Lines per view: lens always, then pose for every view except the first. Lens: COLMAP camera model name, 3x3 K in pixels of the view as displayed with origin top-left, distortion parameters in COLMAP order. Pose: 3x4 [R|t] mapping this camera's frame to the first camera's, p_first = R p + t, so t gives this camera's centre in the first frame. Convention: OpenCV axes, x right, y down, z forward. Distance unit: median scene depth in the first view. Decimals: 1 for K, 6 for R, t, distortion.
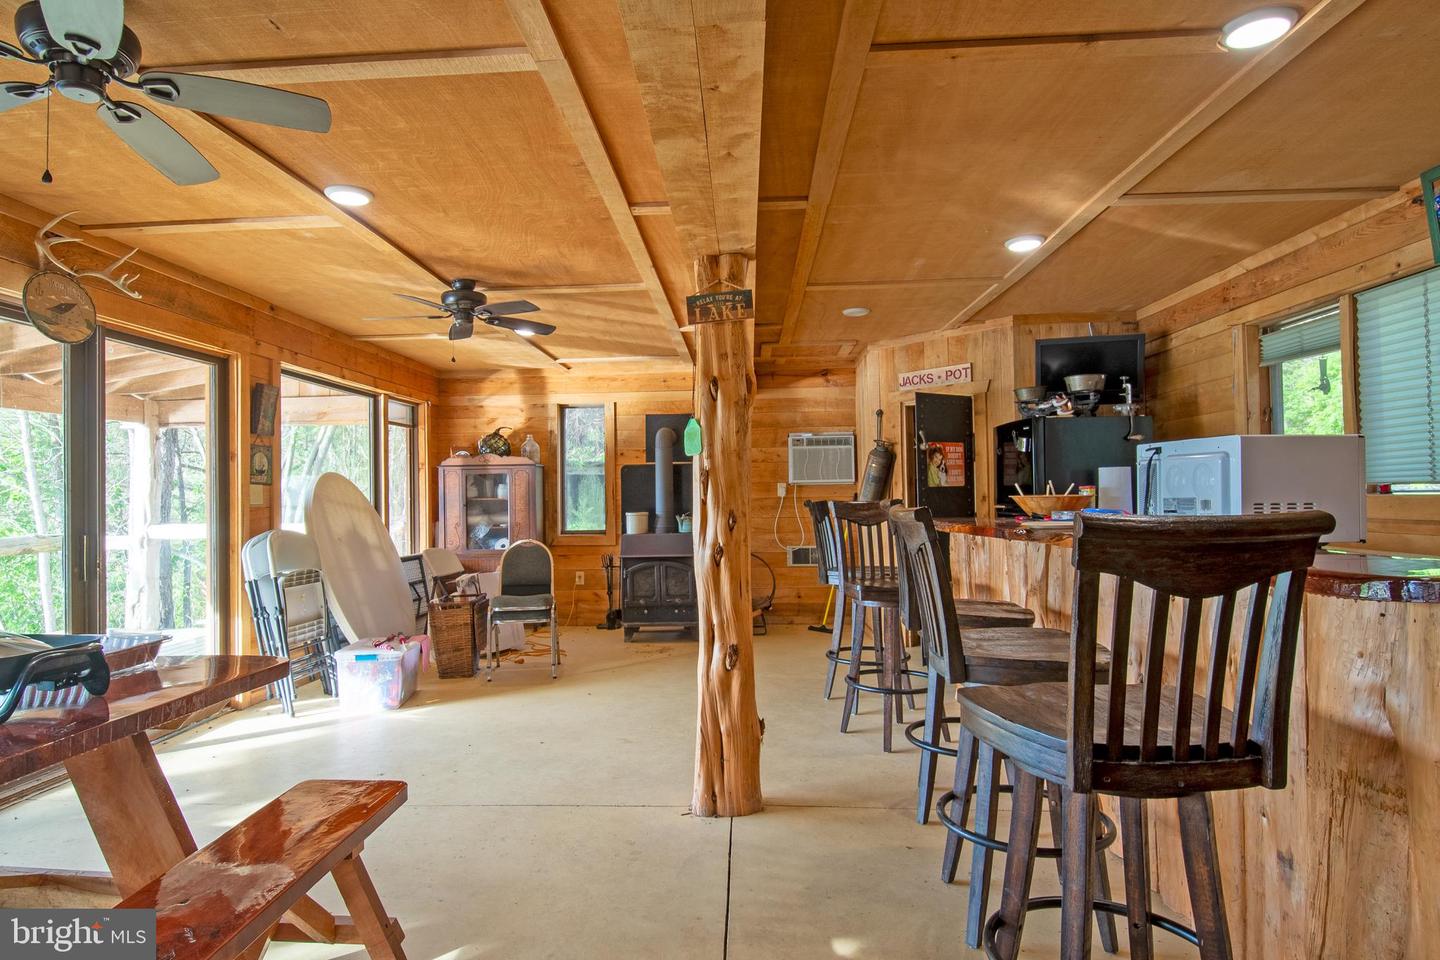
lens RADIAL K [[792.7, 0, 721.5], [0, 792.7, 483.6], [0, 0, 1]] dist [0.004566, -0.003688]
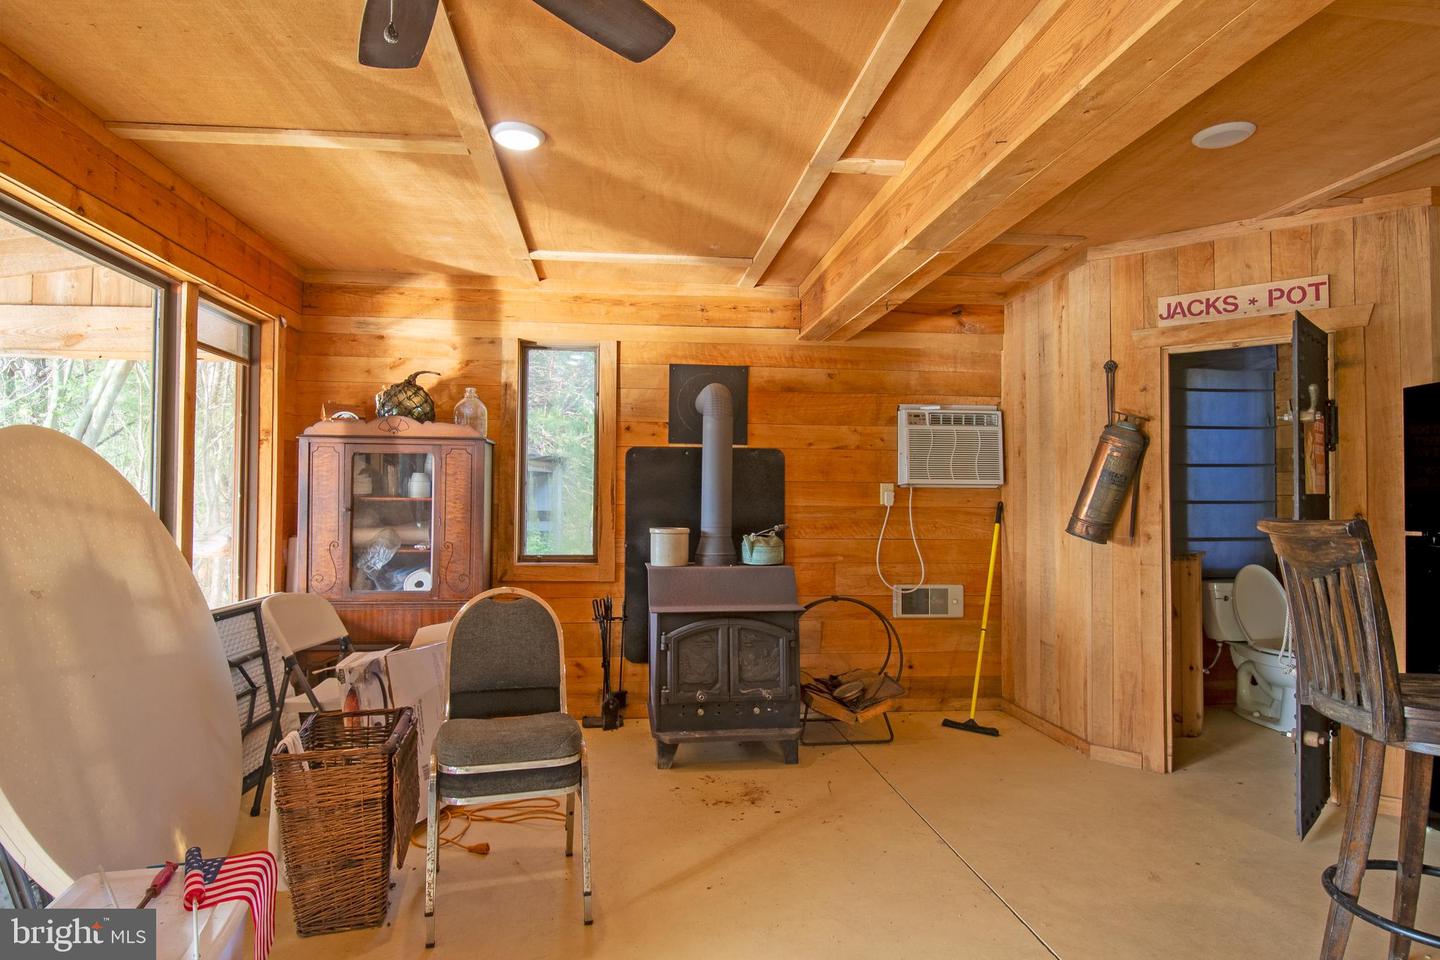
lens RADIAL K [[792.7, 0, 716.1], [0, 792.7, 481.7], [0, 0, 1]] dist [0.004566, -0.003688]
pose [[0.987383, 0.025642, 0.156261, -0.158197], [-0.023983, 0.999634, -0.012496, 0.009139], [-0.156524, 0.008591, 0.987637, 0.417288]]
